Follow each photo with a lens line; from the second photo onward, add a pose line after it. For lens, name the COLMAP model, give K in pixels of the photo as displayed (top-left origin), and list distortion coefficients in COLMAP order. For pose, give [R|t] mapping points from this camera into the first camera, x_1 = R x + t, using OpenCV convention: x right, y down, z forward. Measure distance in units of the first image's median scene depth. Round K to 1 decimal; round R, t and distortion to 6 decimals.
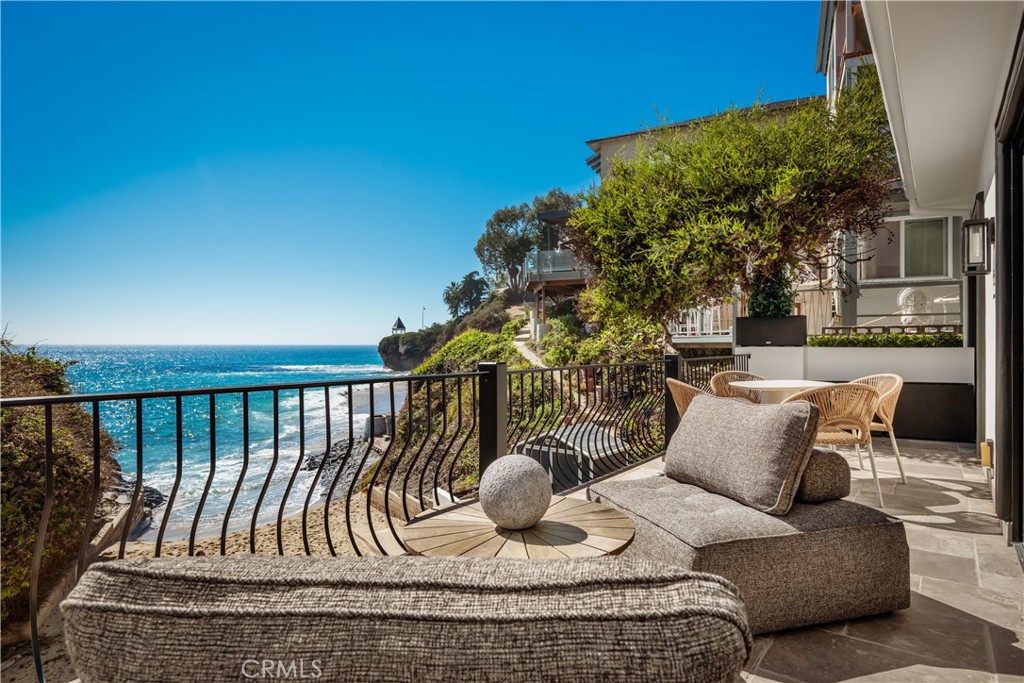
lens RADIAL K [[533.8, 0, 512.2], [0, 533.8, 337.1], [0, 0, 1]] dist [-0.003084, -0.002467]
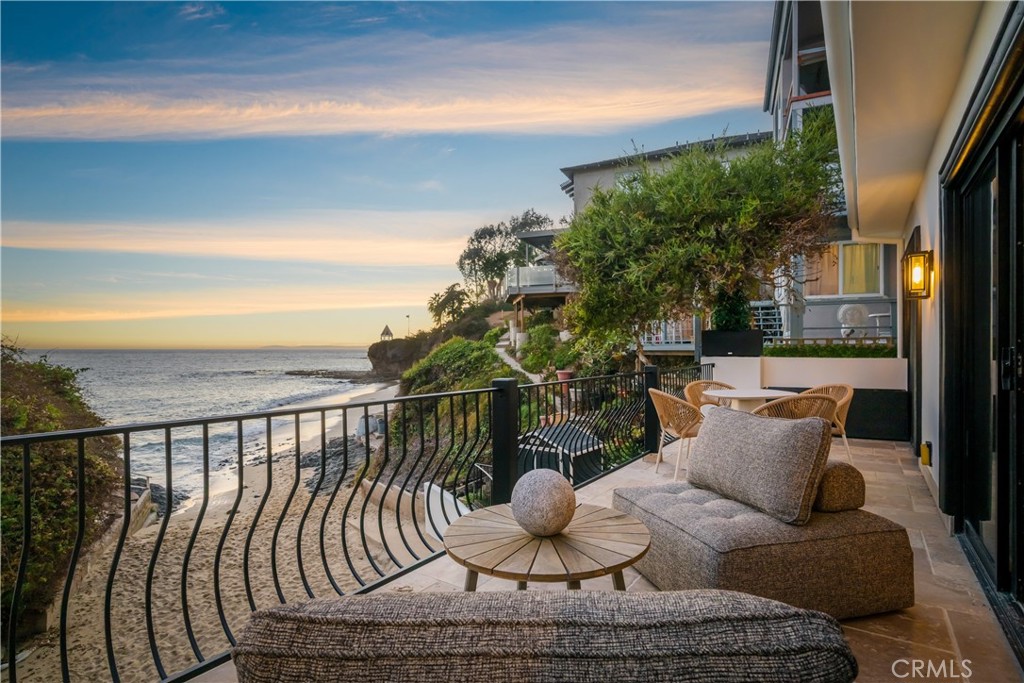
lens RADIAL K [[483.6, 0, 511.4], [0, 483.6, 347.2], [0, 0, 1]] dist [-0.008340, 0.003919]
pose [[0.998996, 0.000154, 0.044810, -0.029497], [-0.000593, 0.999952, 0.009793, -0.012183], [-0.044806, -0.009810, 0.998948, -0.001237]]
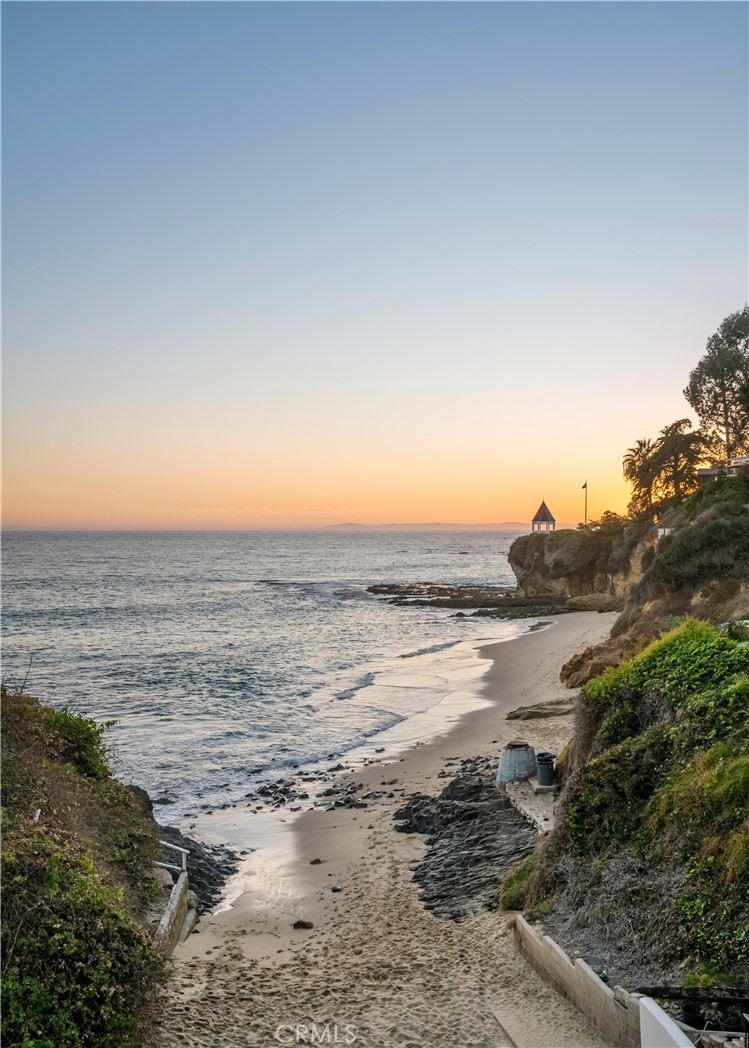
lens RADIAL K [[945.0, 0, 372.3], [0, 945.0, 522.4], [0, 0, 1]] dist [-0.002021, 0.005265]
pose [[0.927002, -0.008923, -0.374950, -0.064859], [0.012768, 0.999888, 0.007771, -0.470443], [0.374839, -0.011991, 0.927012, -0.058511]]
